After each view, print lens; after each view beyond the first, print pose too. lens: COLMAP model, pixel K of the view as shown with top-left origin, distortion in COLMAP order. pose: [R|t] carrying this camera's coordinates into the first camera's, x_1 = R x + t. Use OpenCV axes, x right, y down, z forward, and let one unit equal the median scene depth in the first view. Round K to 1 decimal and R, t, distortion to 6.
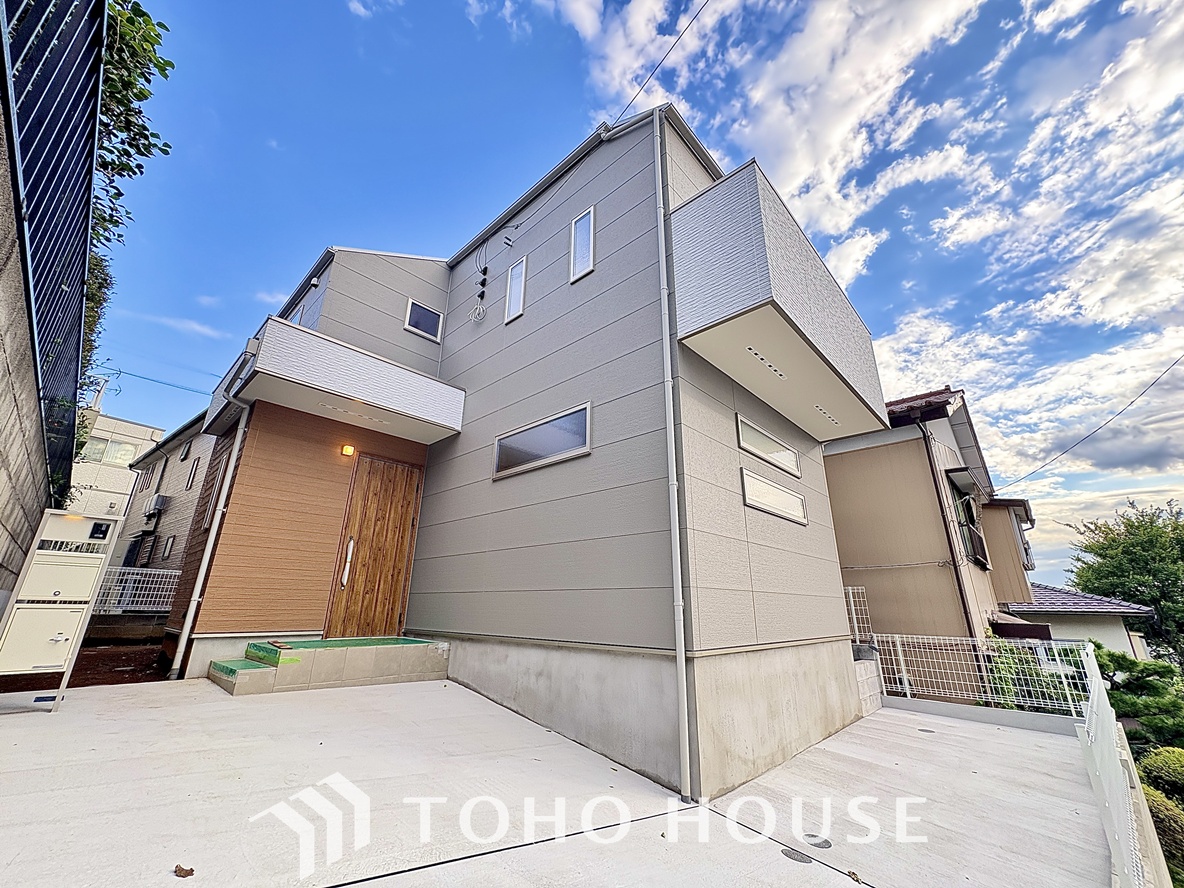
lens RADIAL K [[472.5, 0, 591.9], [0, 472.5, 445.4], [0, 0, 1]] dist [0.004205, 0.000473]
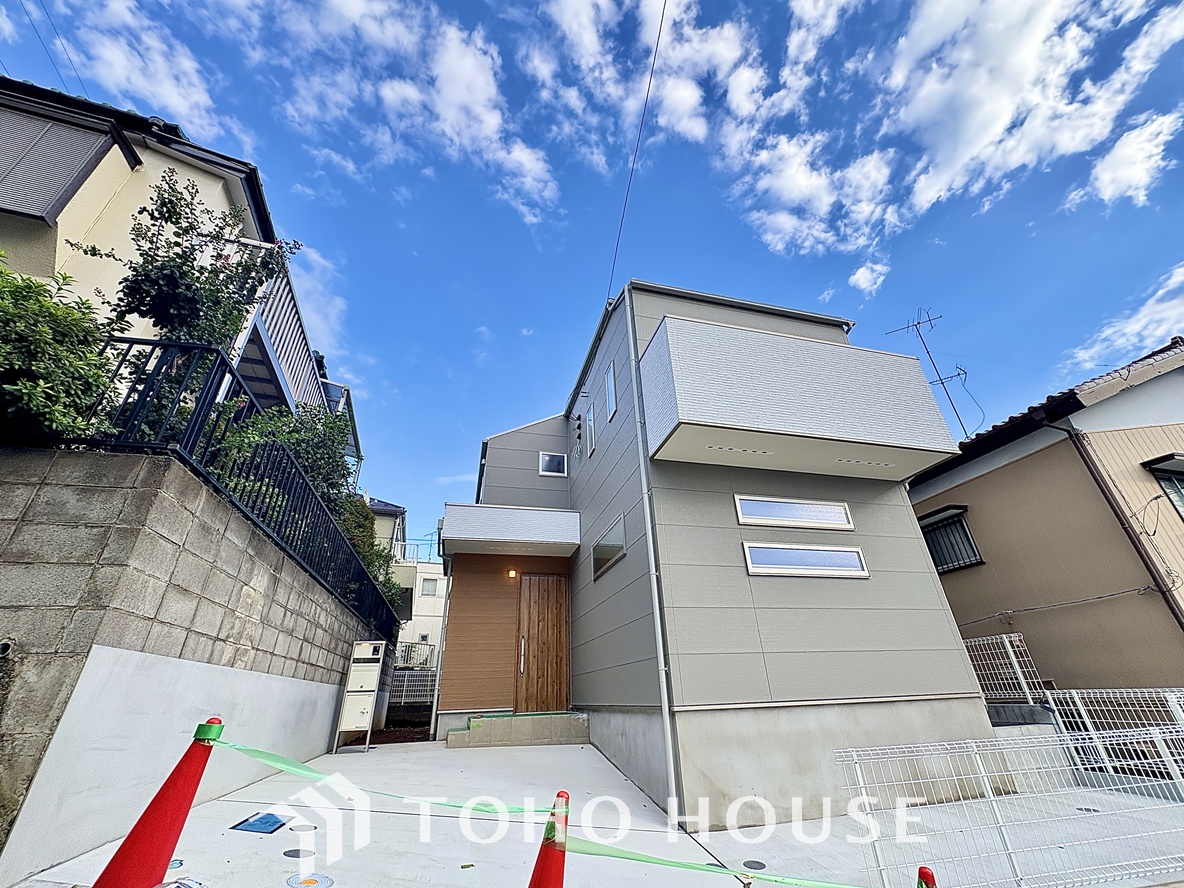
lens RADIAL K [[472.5, 0, 598.1], [0, 472.5, 443.8], [0, 0, 1]] dist [0.004205, 0.000473]
pose [[0.849770, -0.285310, -0.443271, 0.503309], [0.213578, 0.955108, -0.205314, -0.017760], [0.481949, 0.079797, 0.872558, -0.175454]]
